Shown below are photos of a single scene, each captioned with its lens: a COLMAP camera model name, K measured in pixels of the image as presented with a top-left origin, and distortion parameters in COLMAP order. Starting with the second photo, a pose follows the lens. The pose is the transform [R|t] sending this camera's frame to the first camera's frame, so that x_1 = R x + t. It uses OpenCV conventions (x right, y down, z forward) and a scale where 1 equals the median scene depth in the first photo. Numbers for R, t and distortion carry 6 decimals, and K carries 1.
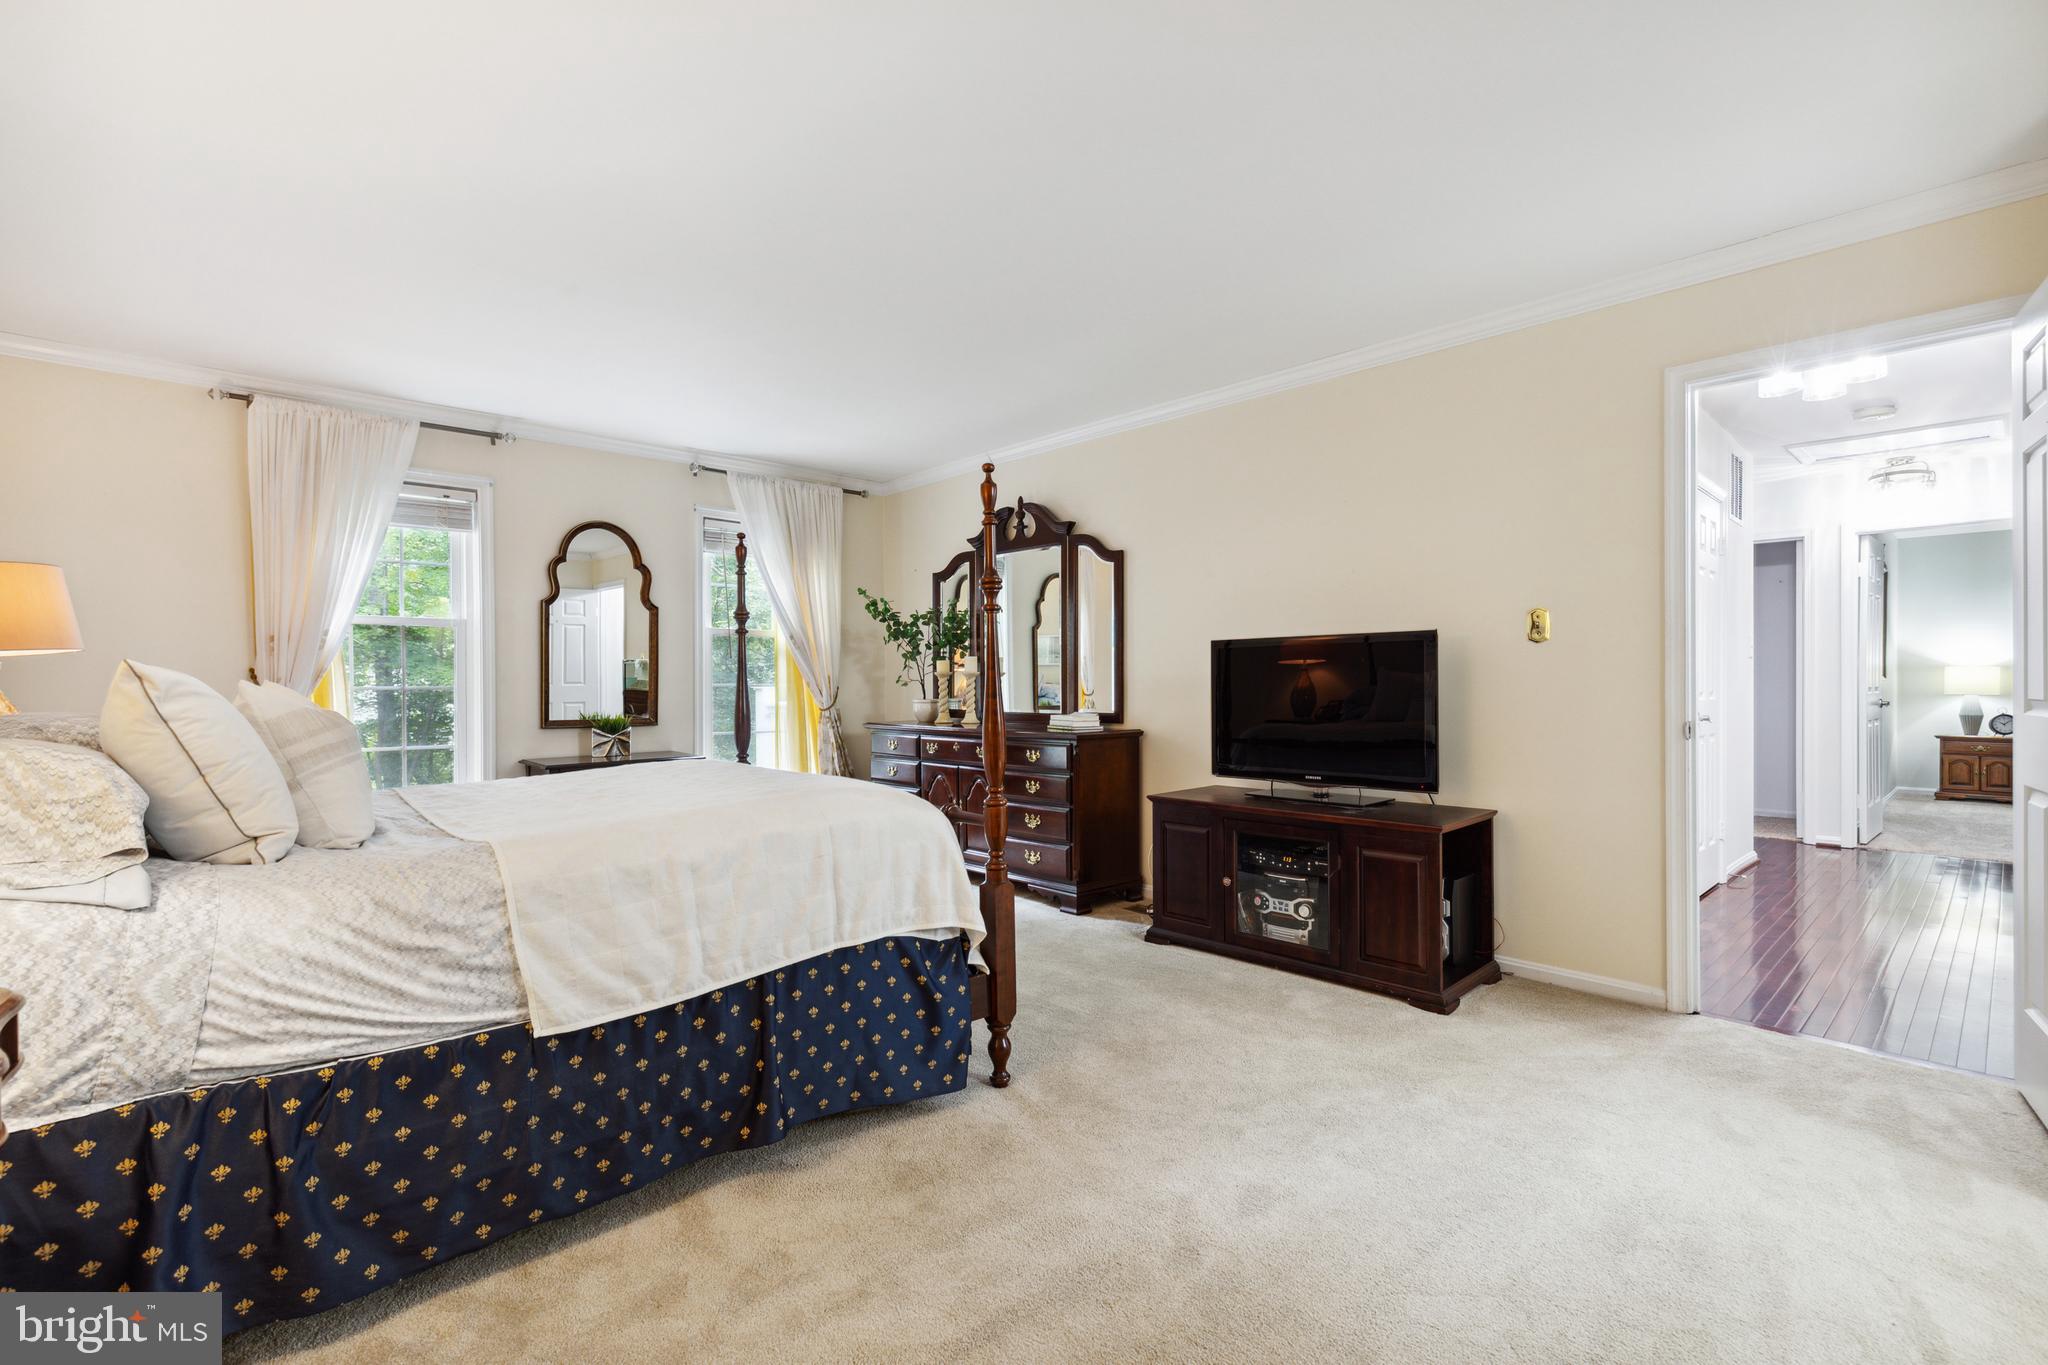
lens RADIAL K [[943.2, 0, 1021.1], [0, 943.2, 682.4], [0, 0, 1]] dist [0.004605, -0.001380]
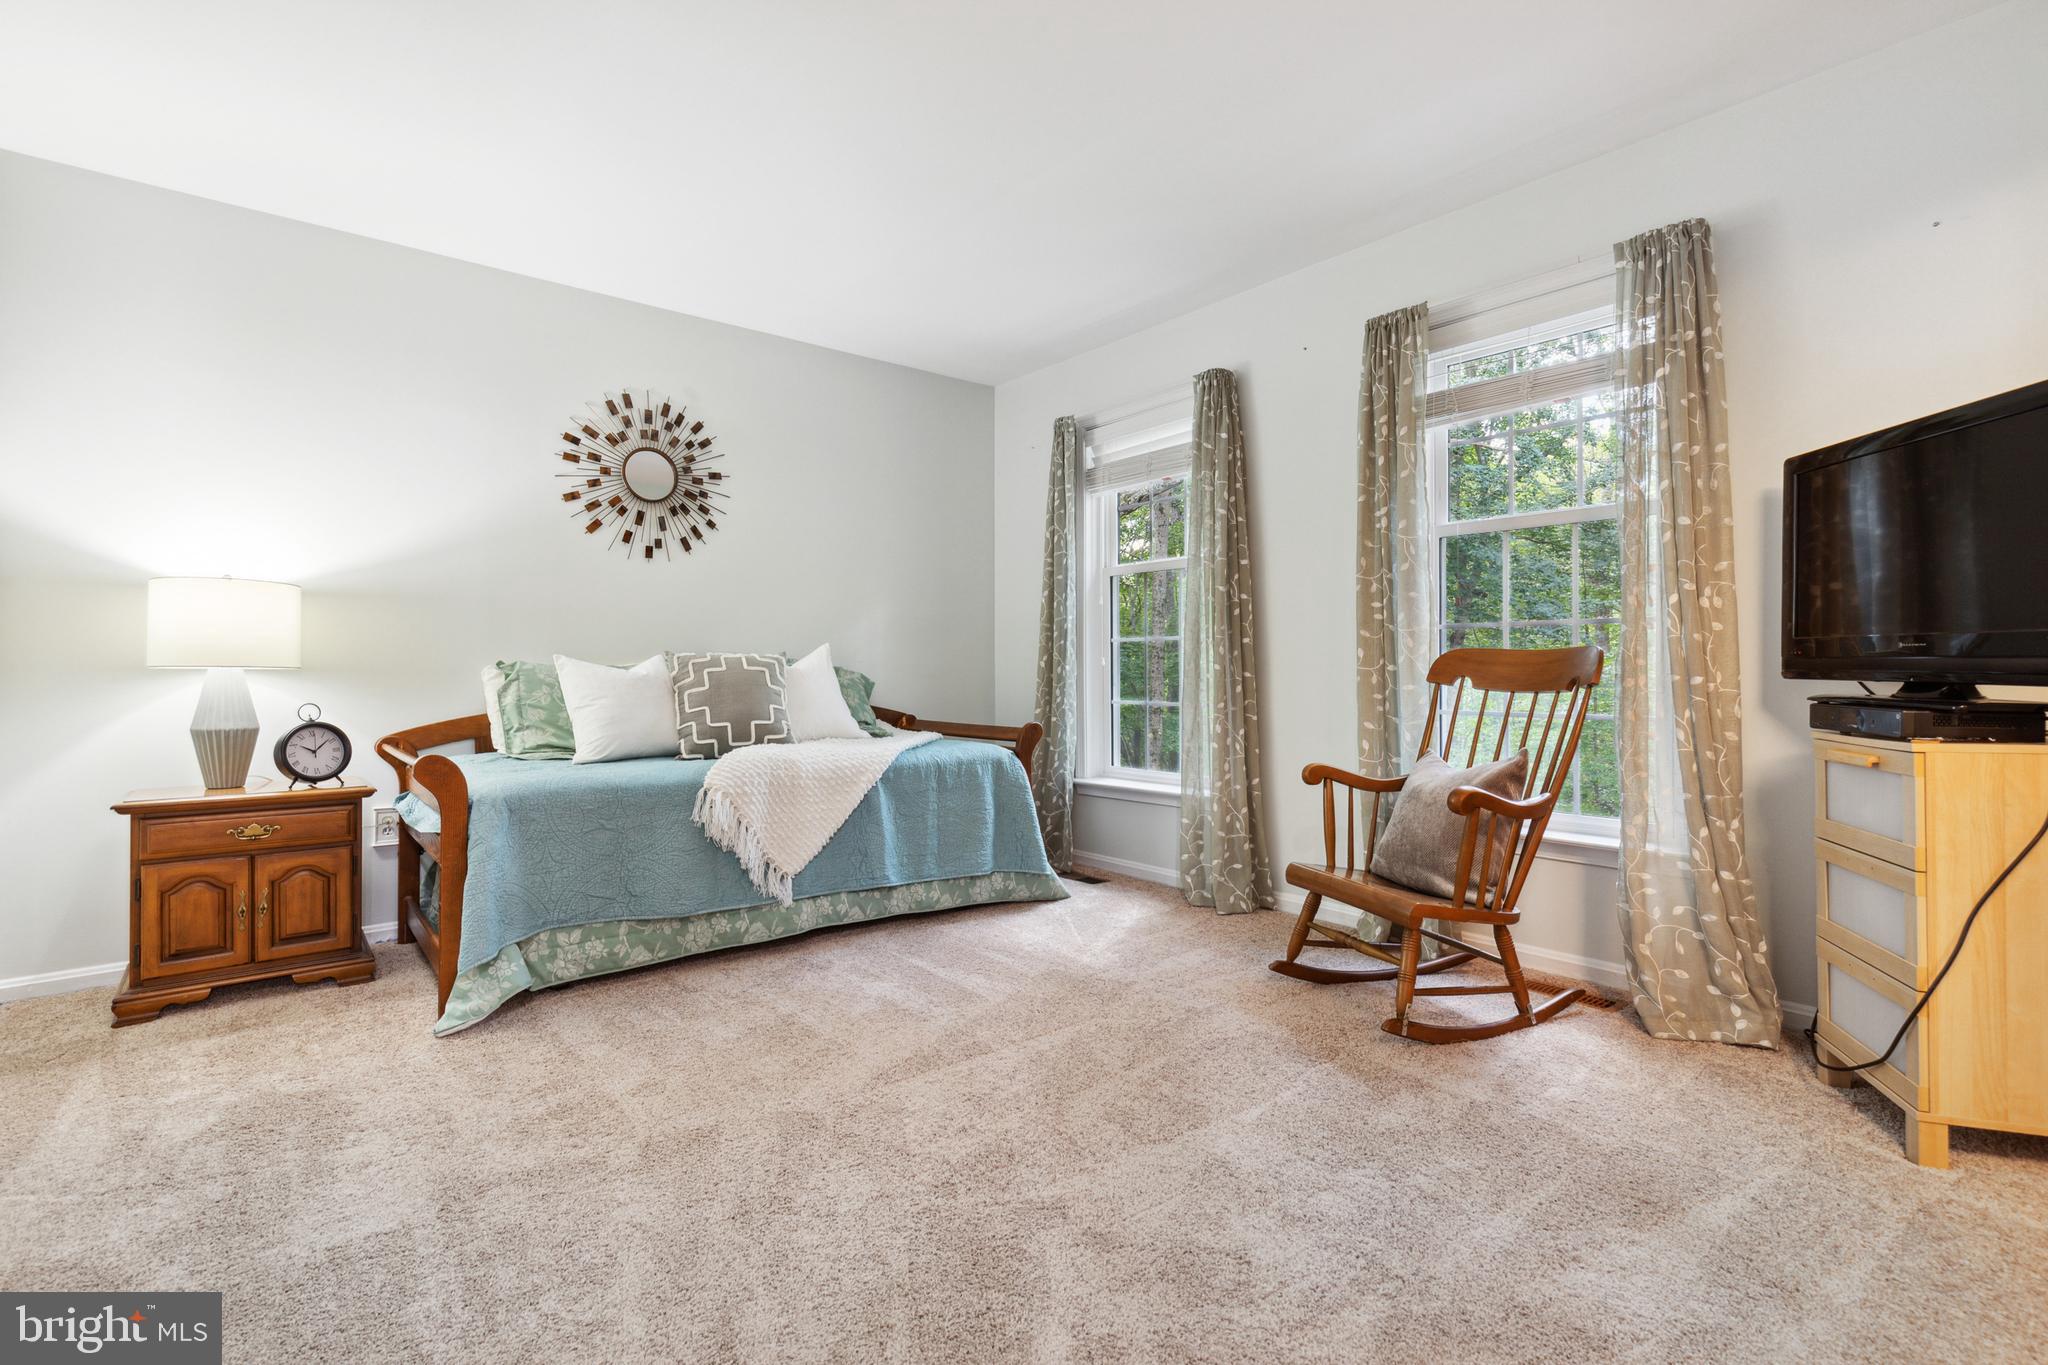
lens RADIAL K [[943.2, 0, 1034.2], [0, 943.2, 672.8], [0, 0, 1]] dist [0.004605, -0.001380]
pose [[0.058806, -0.000970, 0.998269, 0.697473], [0.004929, 0.999988, 0.000681, 0.016057], [-0.998257, 0.004881, 0.058811, 0.704453]]
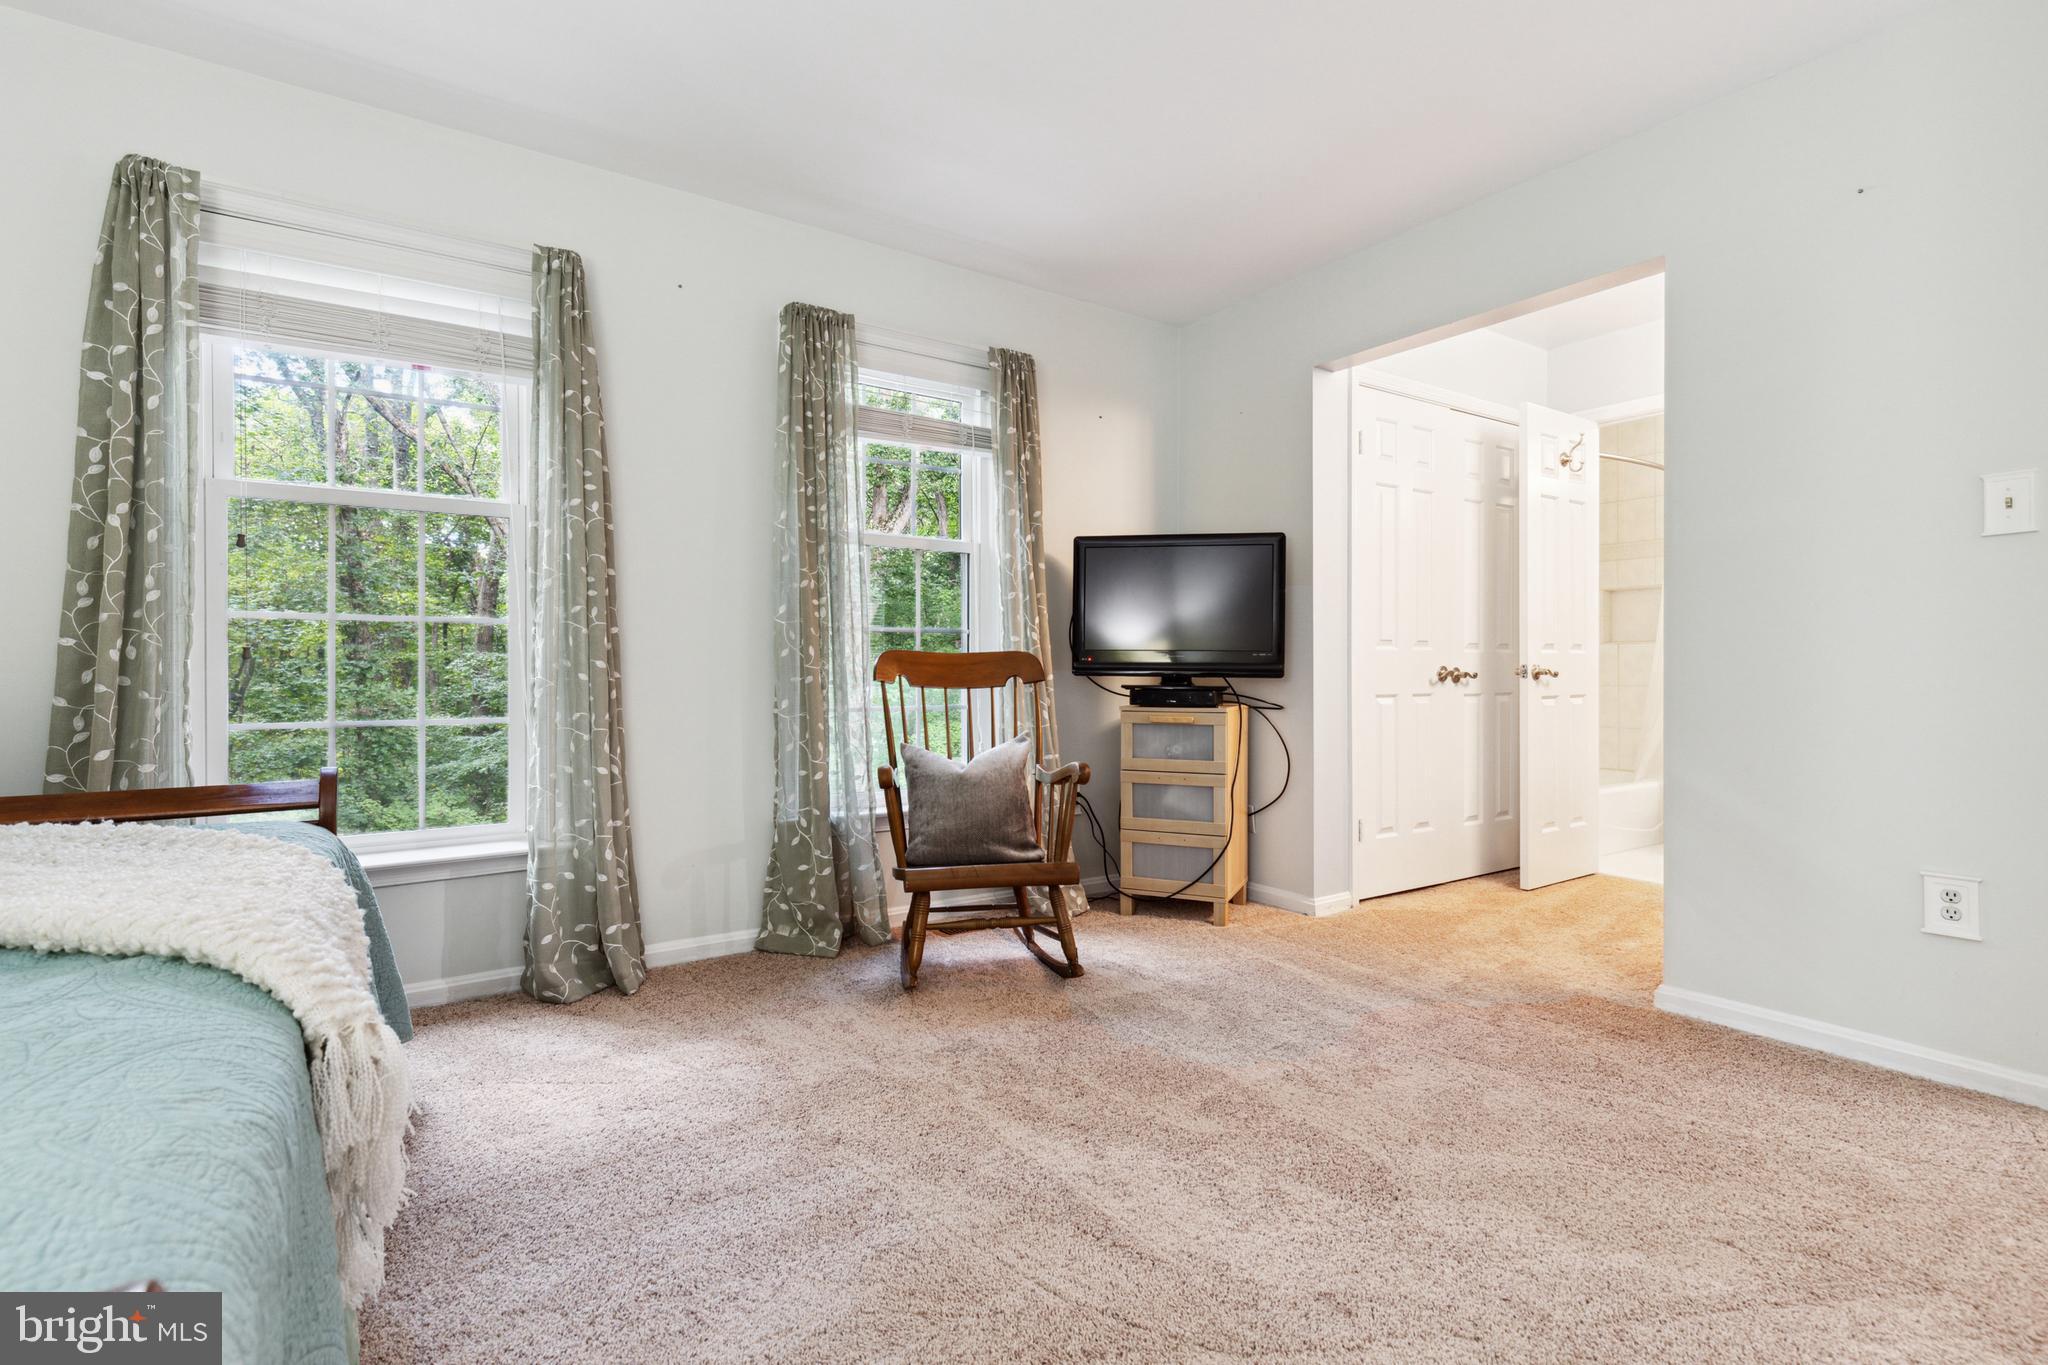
lens RADIAL K [[943.2, 0, 1036.5], [0, 943.2, 672.6], [0, 0, 1]] dist [0.004605, -0.001380]
pose [[-0.985603, -0.001644, 0.169066, 1.216289], [0.000490, 0.999921, 0.012581, 0.008187], [-0.169073, 0.012483, -0.985524, 1.212978]]
